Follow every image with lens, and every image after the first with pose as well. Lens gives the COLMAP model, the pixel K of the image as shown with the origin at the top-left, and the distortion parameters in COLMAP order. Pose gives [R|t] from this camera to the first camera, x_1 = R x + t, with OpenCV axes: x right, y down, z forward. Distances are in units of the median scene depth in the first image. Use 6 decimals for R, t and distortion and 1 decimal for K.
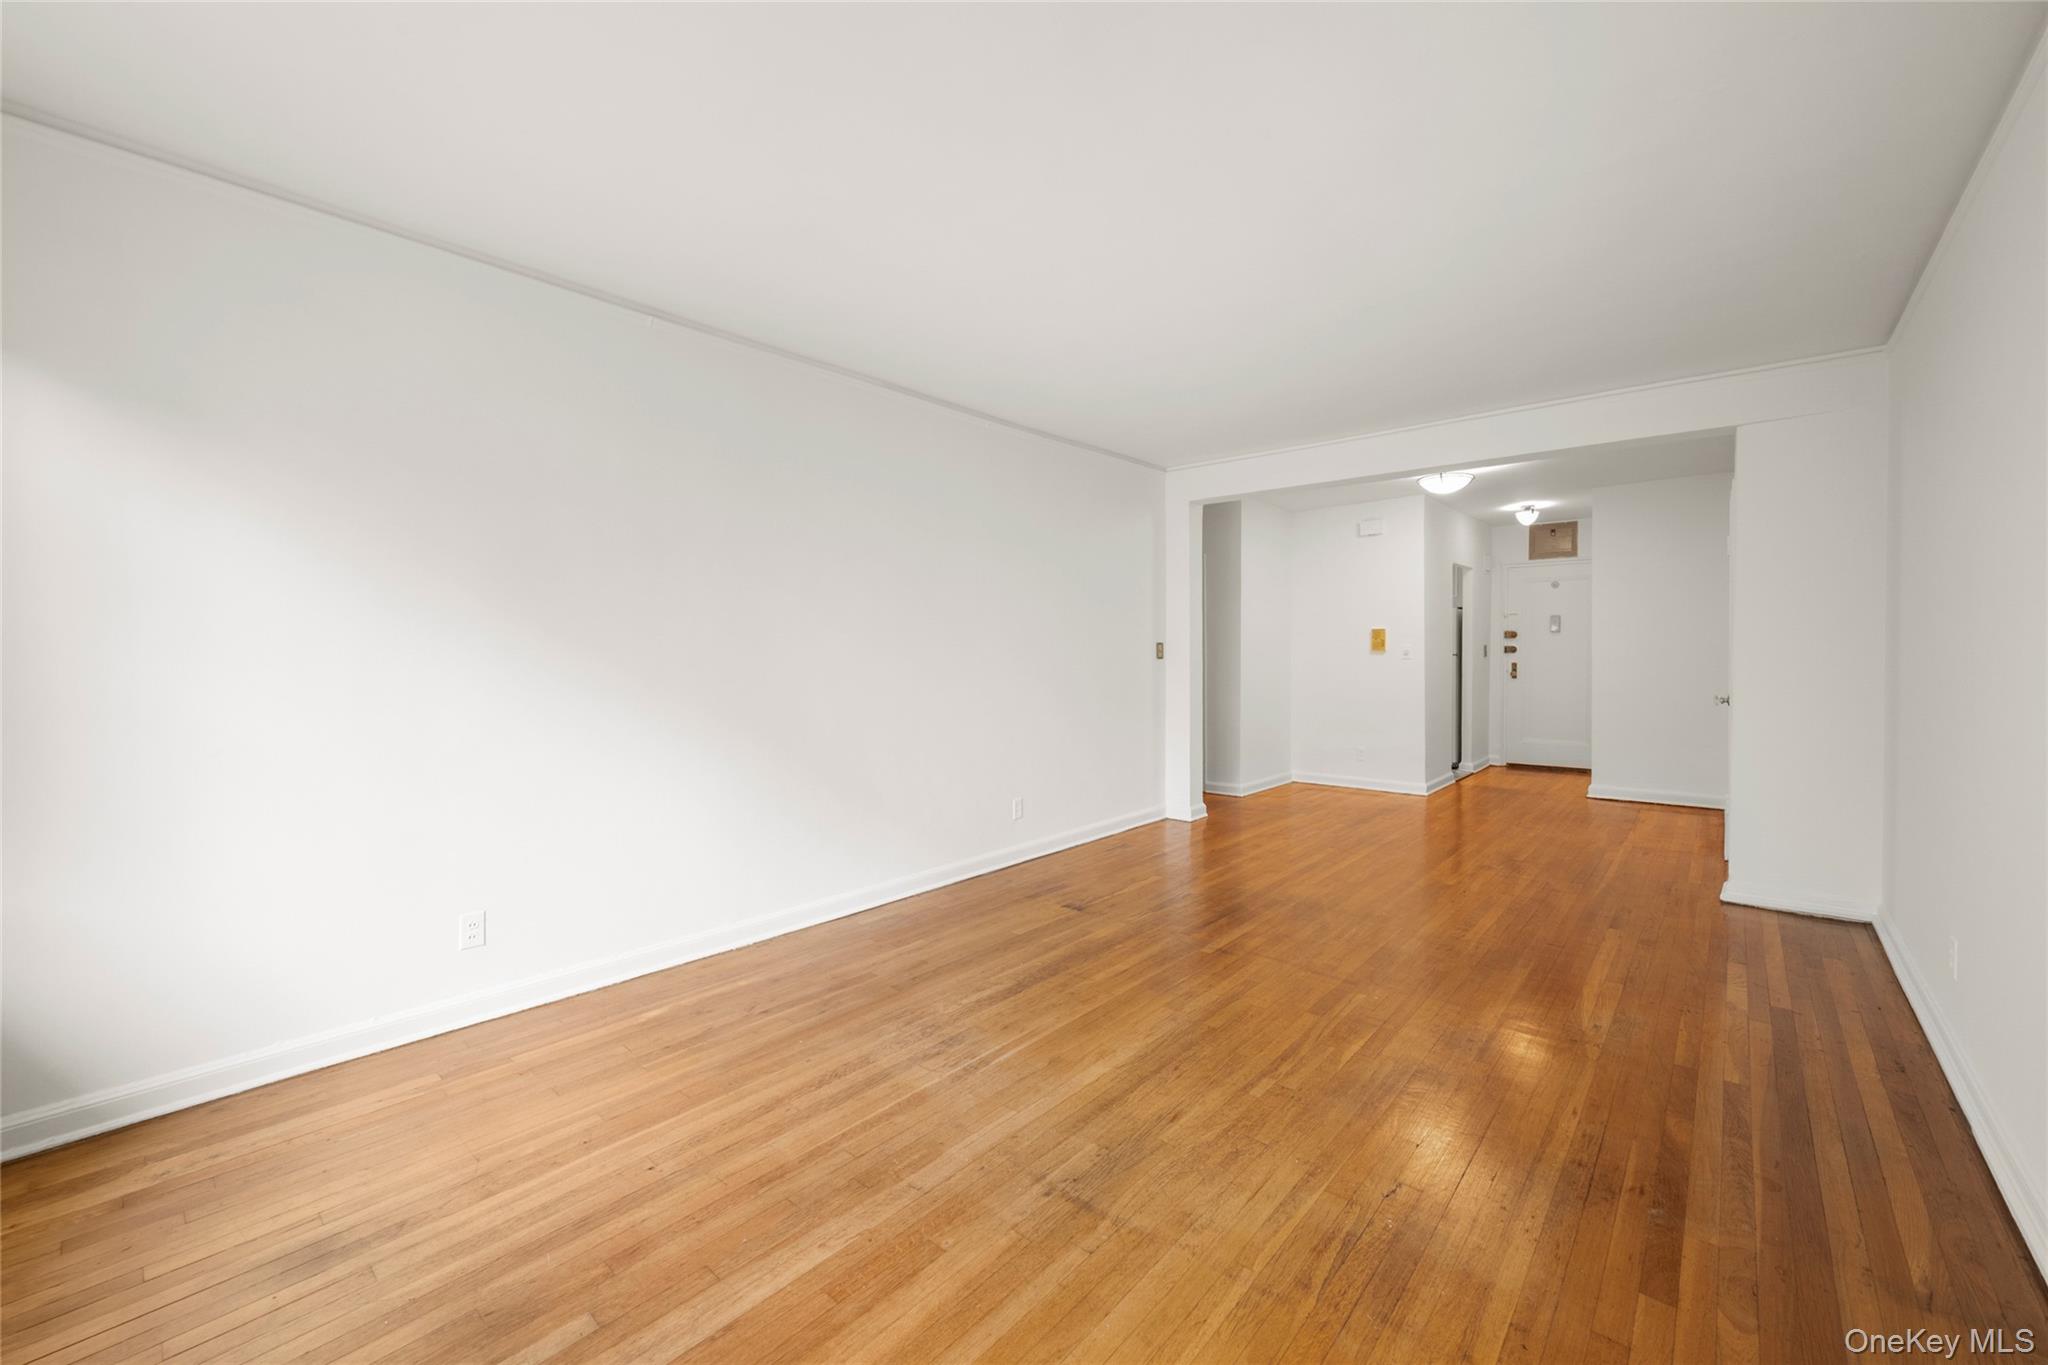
lens RADIAL K [[804.8, 0, 1029.0], [0, 804.8, 680.7], [0, 0, 1]] dist [0.000410, 0.000033]
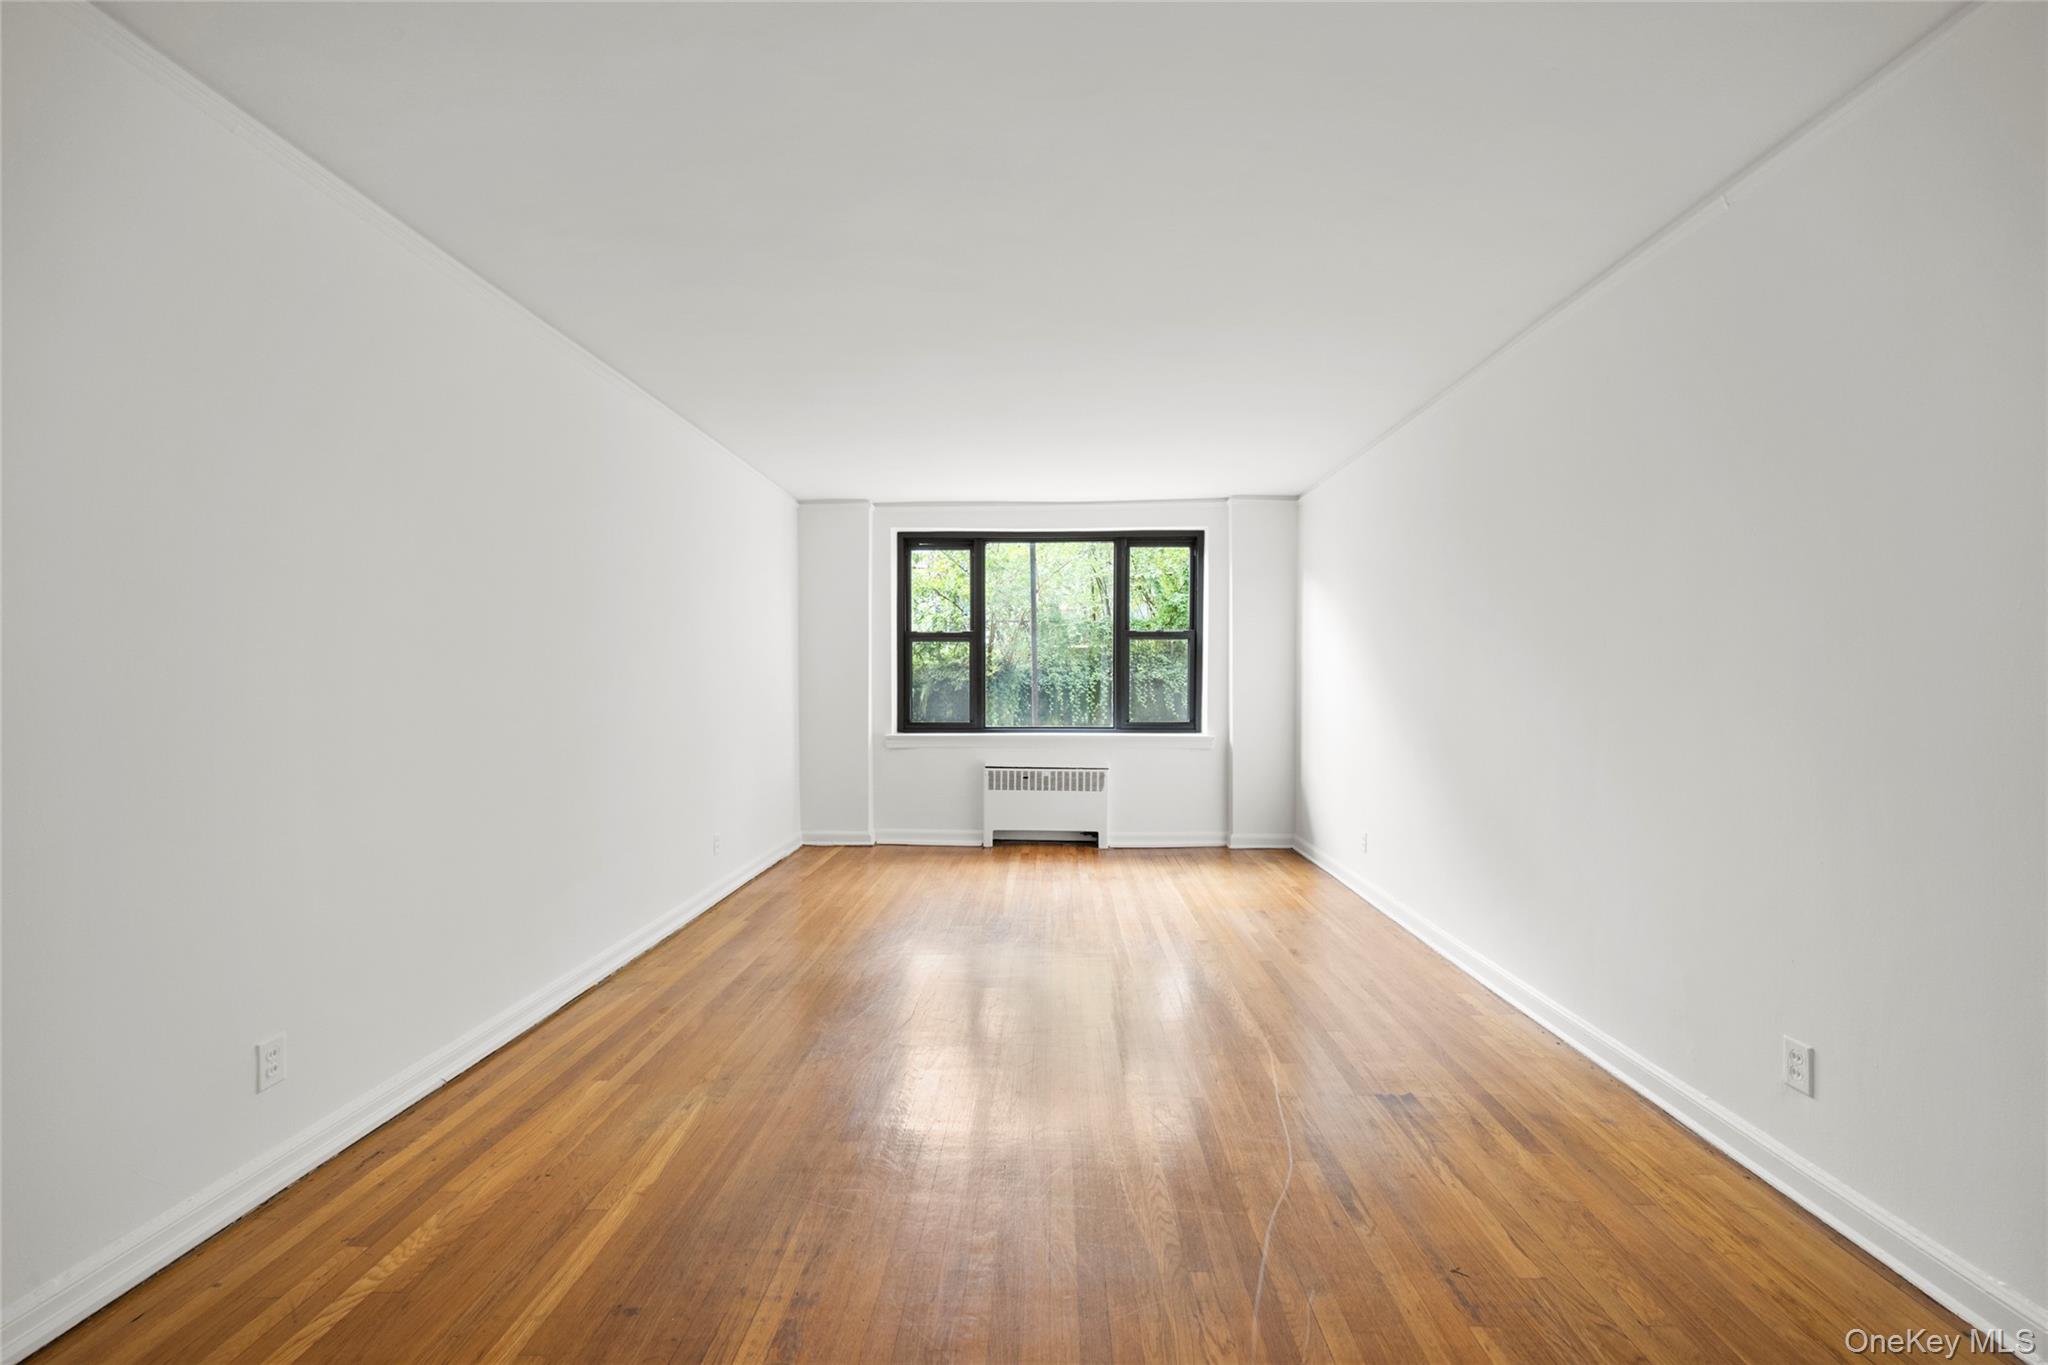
lens RADIAL K [[802.1, 0, 1026.0], [0, 802.1, 692.7], [0, 0, 1]] dist [0.000770, 0.000263]
pose [[-0.774073, 0.014909, -0.632921, 0.316678], [-0.016864, 0.998882, 0.044154, -0.023154], [0.632872, 0.044852, -0.772956, 0.620363]]
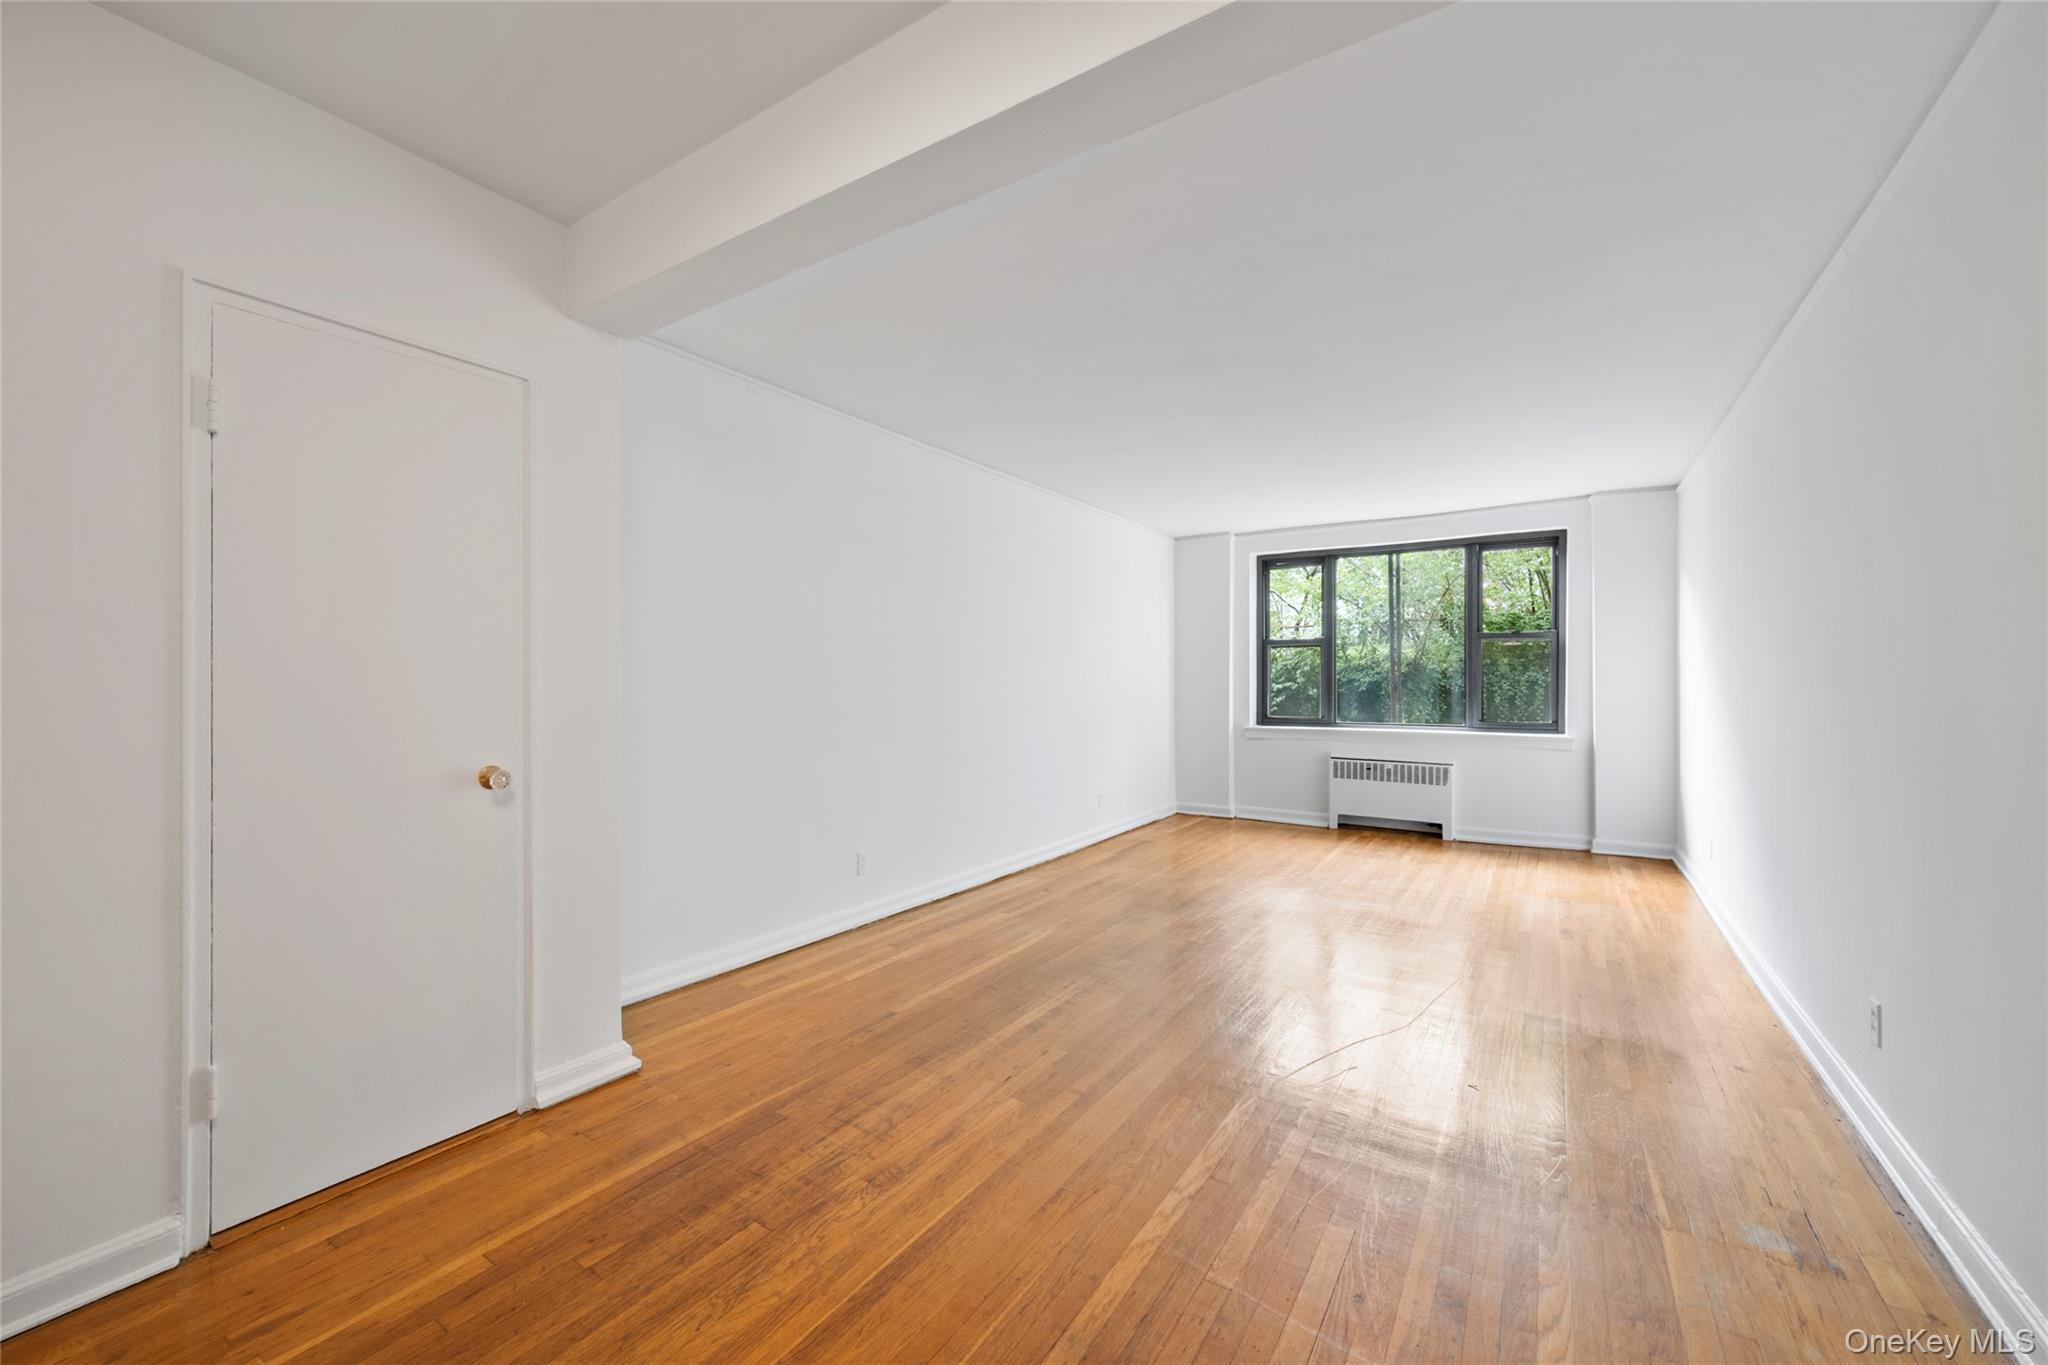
lens RADIAL K [[804.8, 0, 1029.0], [0, 804.8, 680.7], [0, 0, 1]] dist [0.000410, 0.000033]
pose [[-0.990149, 0.005810, -0.139895, 0.307773], [0.001303, 0.999478, 0.032291, -0.029056], [0.140009, 0.031790, -0.989640, 0.810387]]
